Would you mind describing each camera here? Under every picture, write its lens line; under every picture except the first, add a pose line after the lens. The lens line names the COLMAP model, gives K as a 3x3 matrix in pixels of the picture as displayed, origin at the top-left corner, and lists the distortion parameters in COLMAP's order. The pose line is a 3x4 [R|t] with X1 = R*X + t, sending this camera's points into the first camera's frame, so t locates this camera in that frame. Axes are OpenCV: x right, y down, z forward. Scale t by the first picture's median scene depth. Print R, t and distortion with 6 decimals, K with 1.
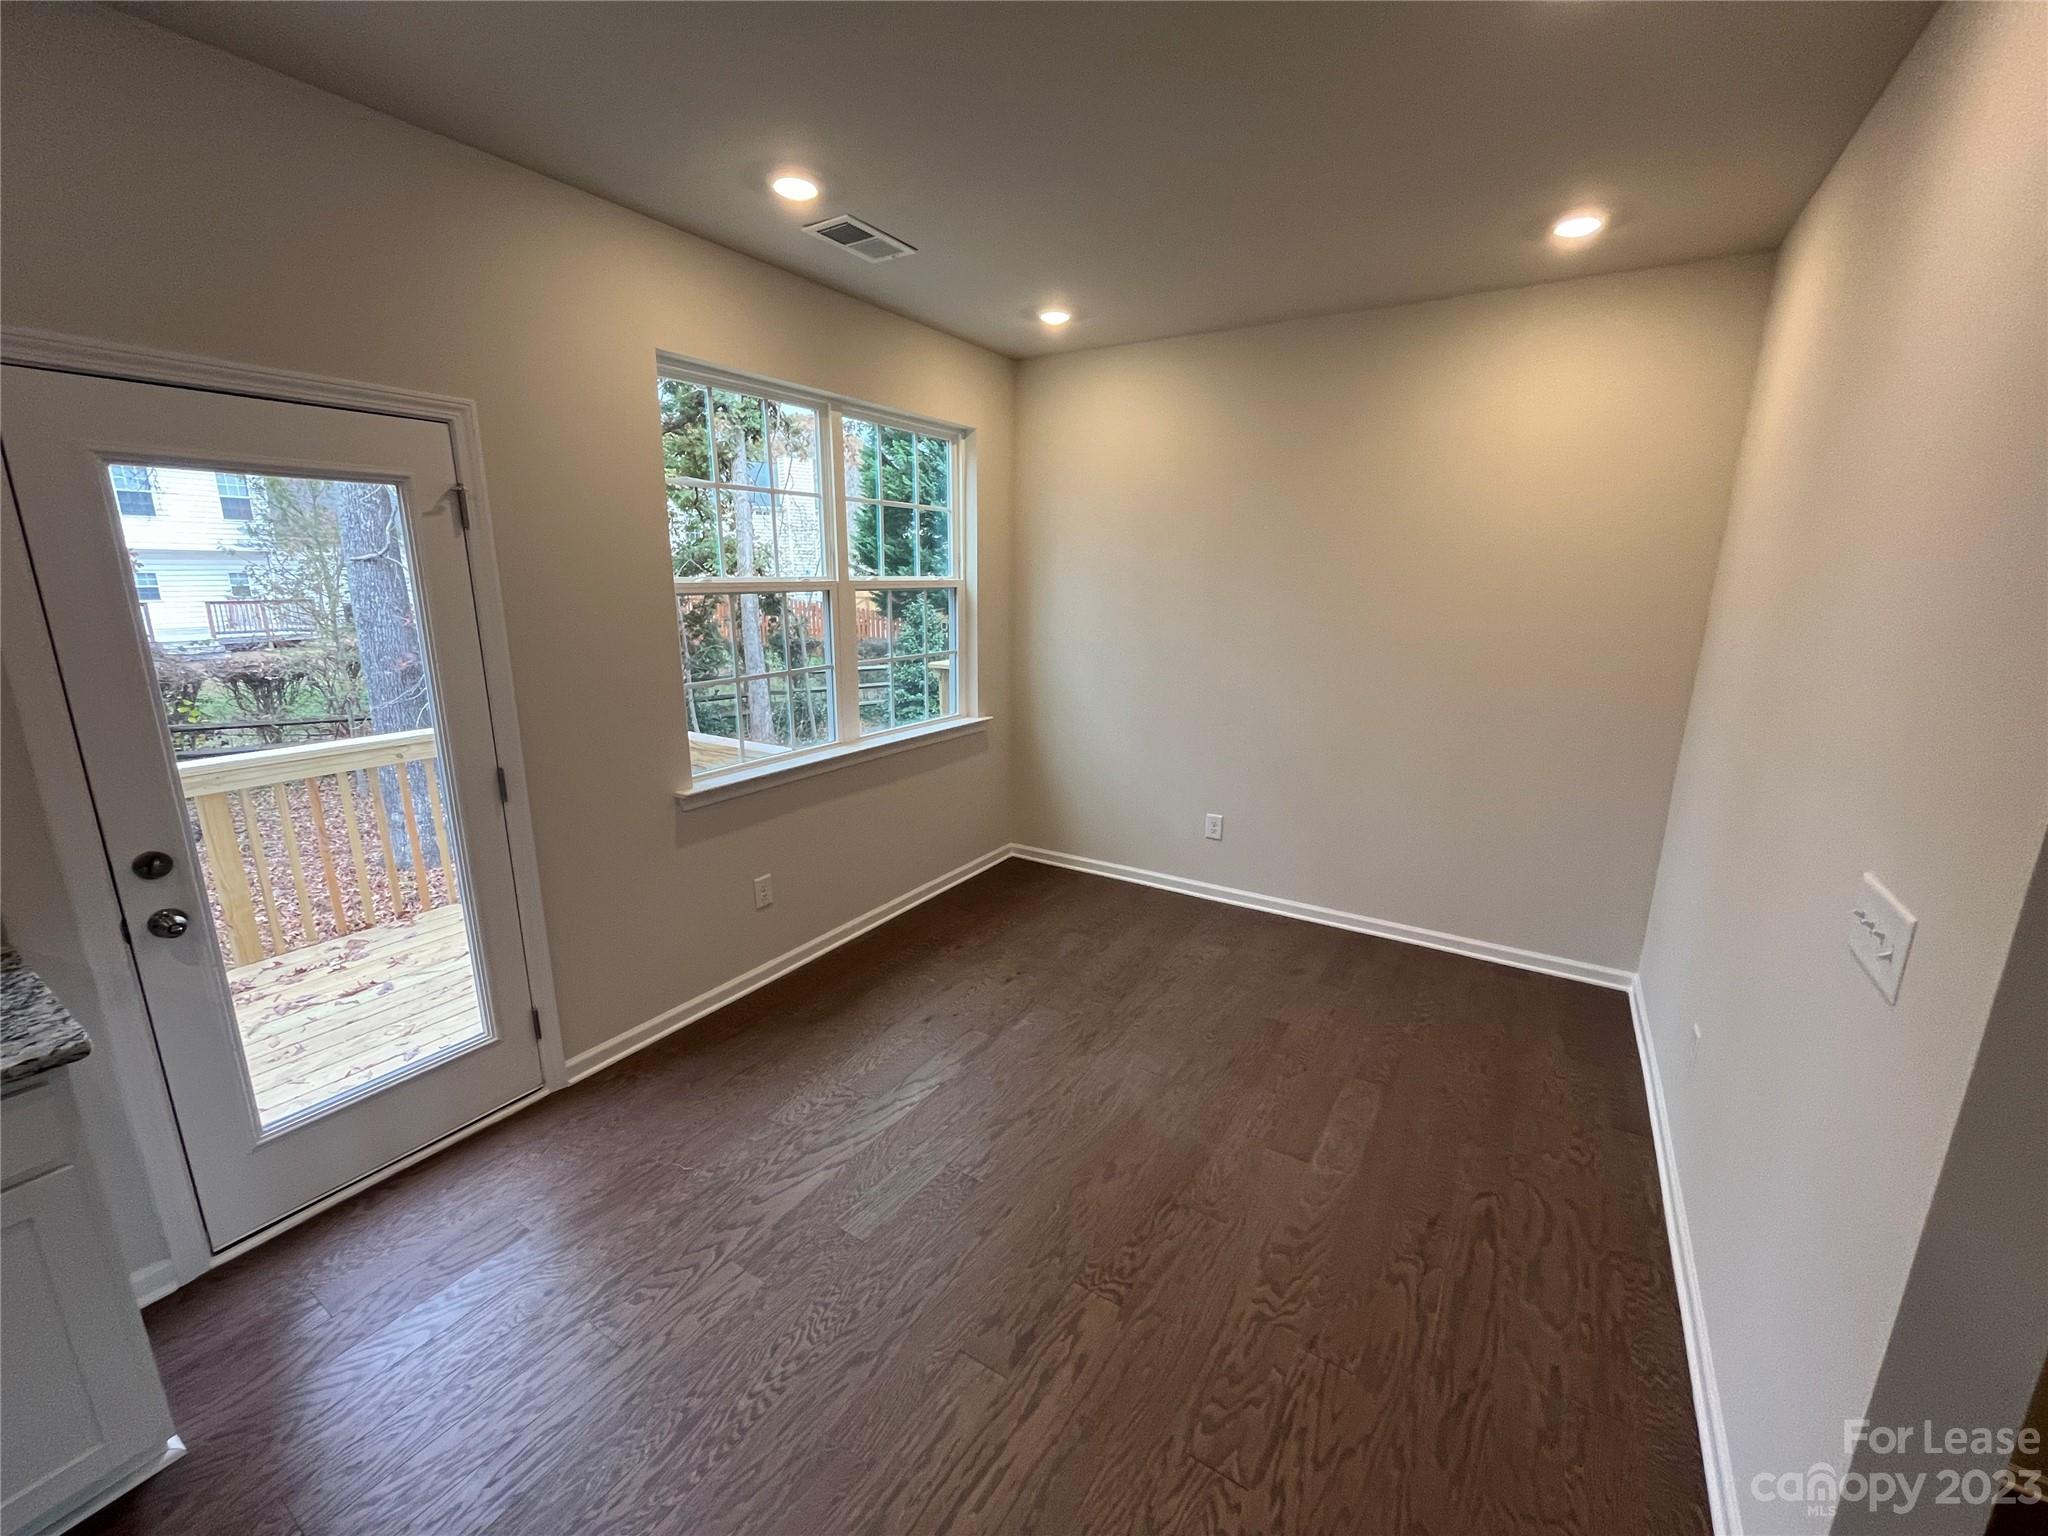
lens RADIAL K [[825.7, 0, 1027.7], [0, 825.7, 772.6], [0, 0, 1]] dist [-0.001219, 0.000291]
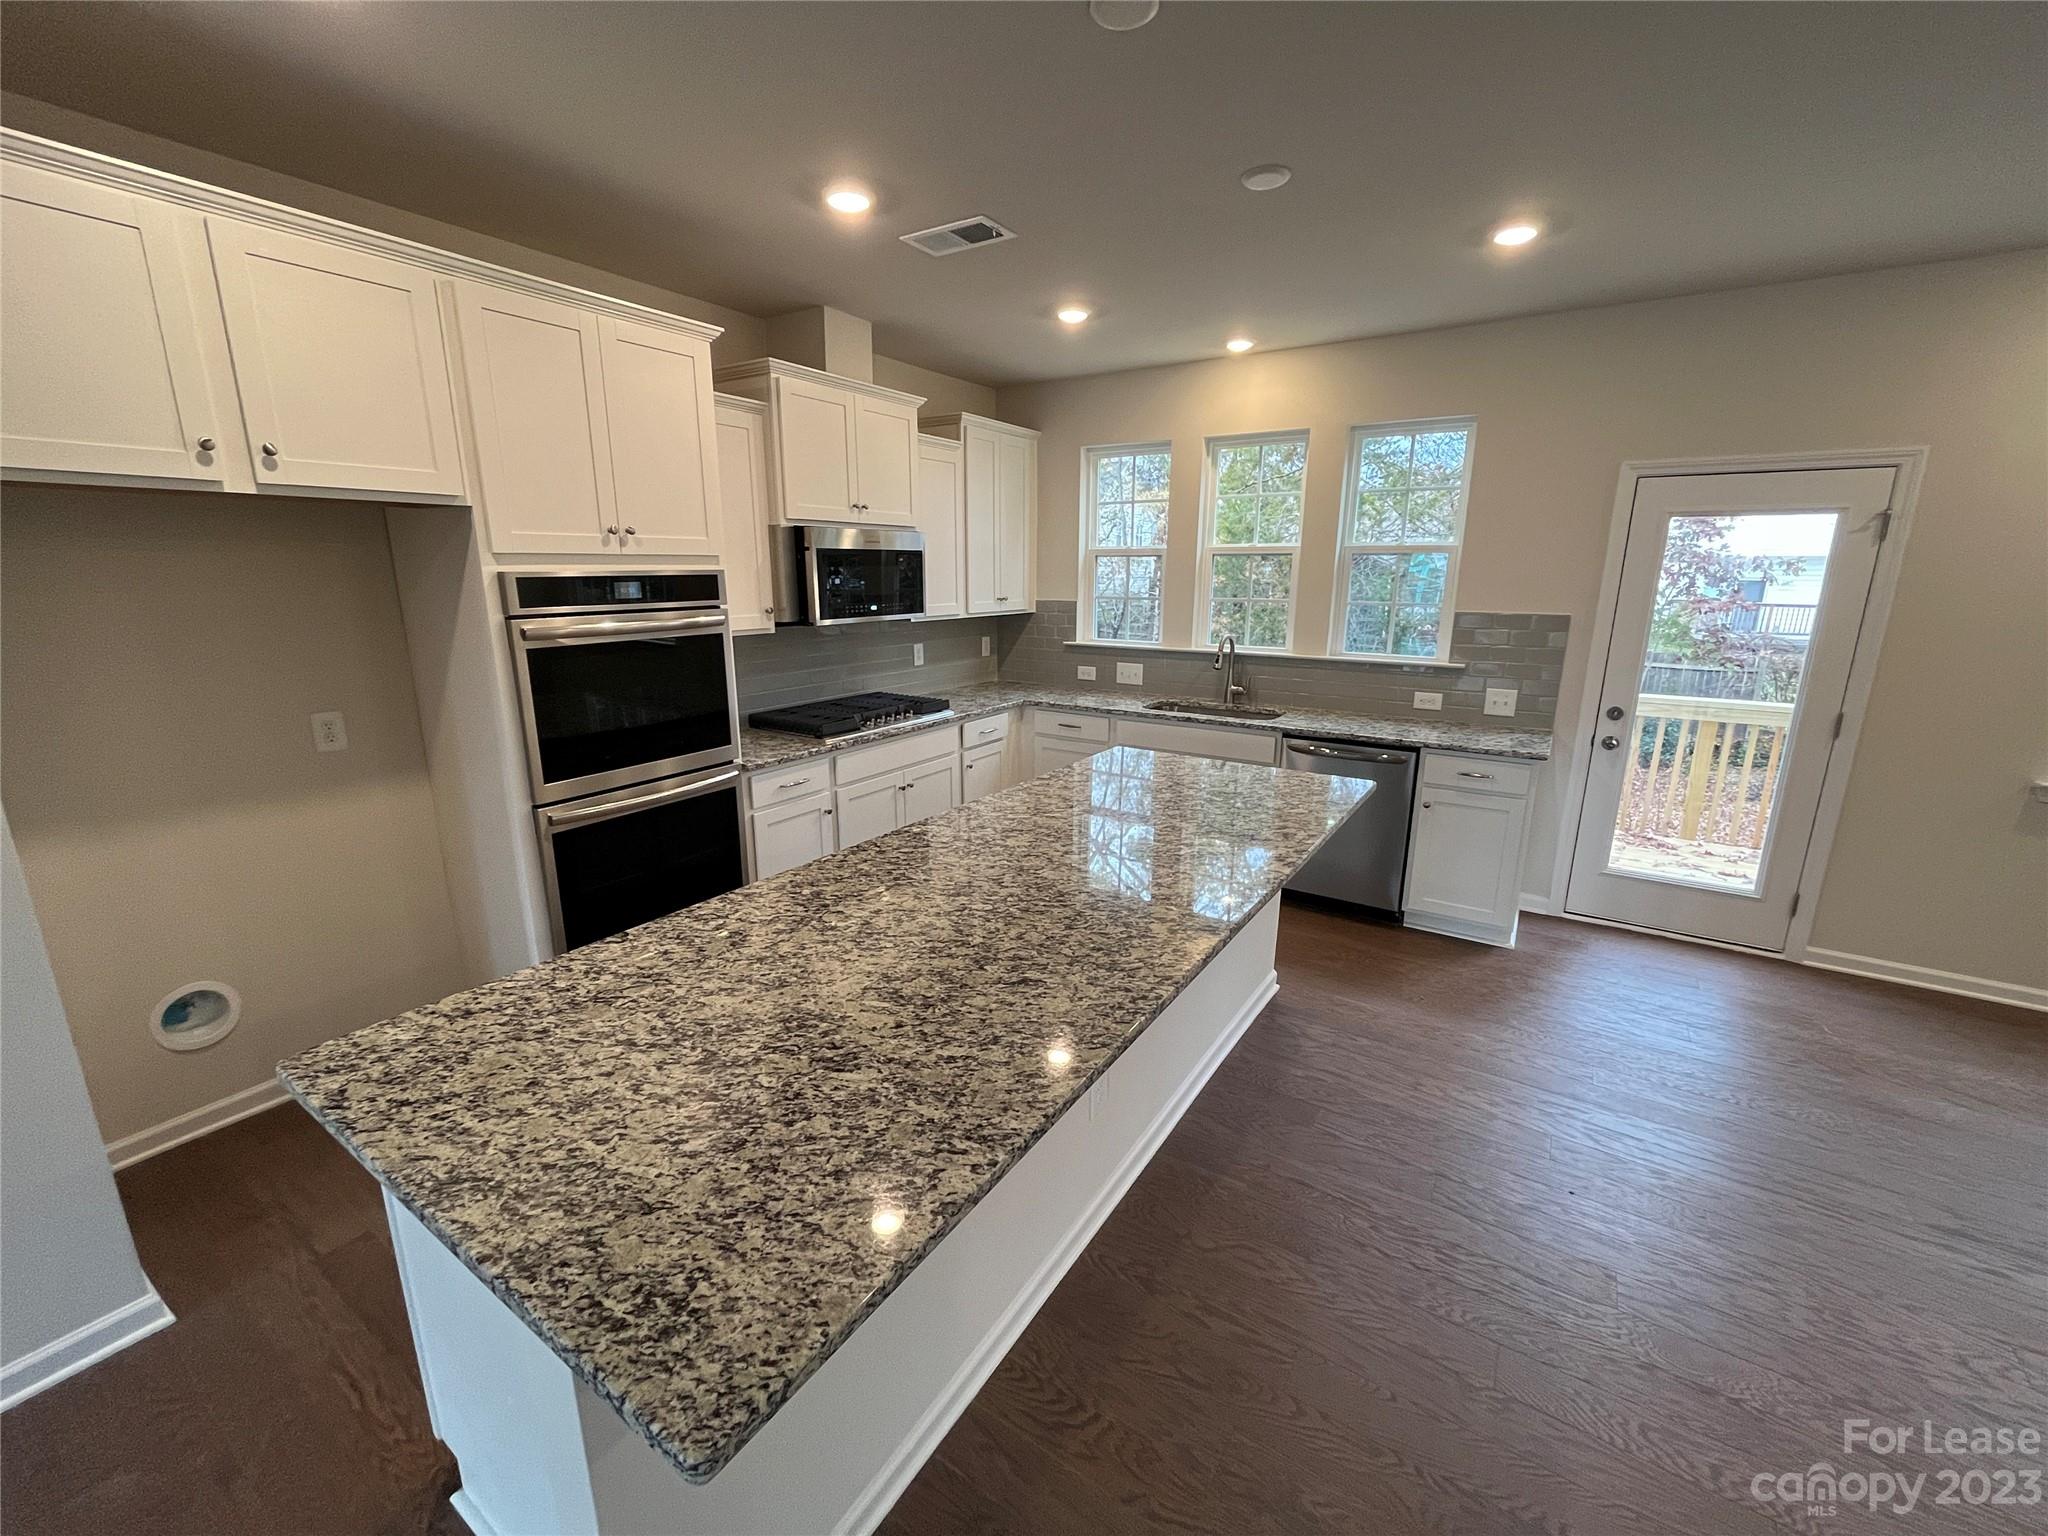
lens RADIAL K [[825.7, 0, 1022.0], [0, 825.7, 773.2], [0, 0, 1]] dist [-0.001219, 0.000291]
pose [[-0.020613, 0.238636, -0.970890, 0.843933], [-0.239893, 0.941547, 0.236517, 0.102812], [0.970580, 0.237785, 0.037839, -0.401234]]
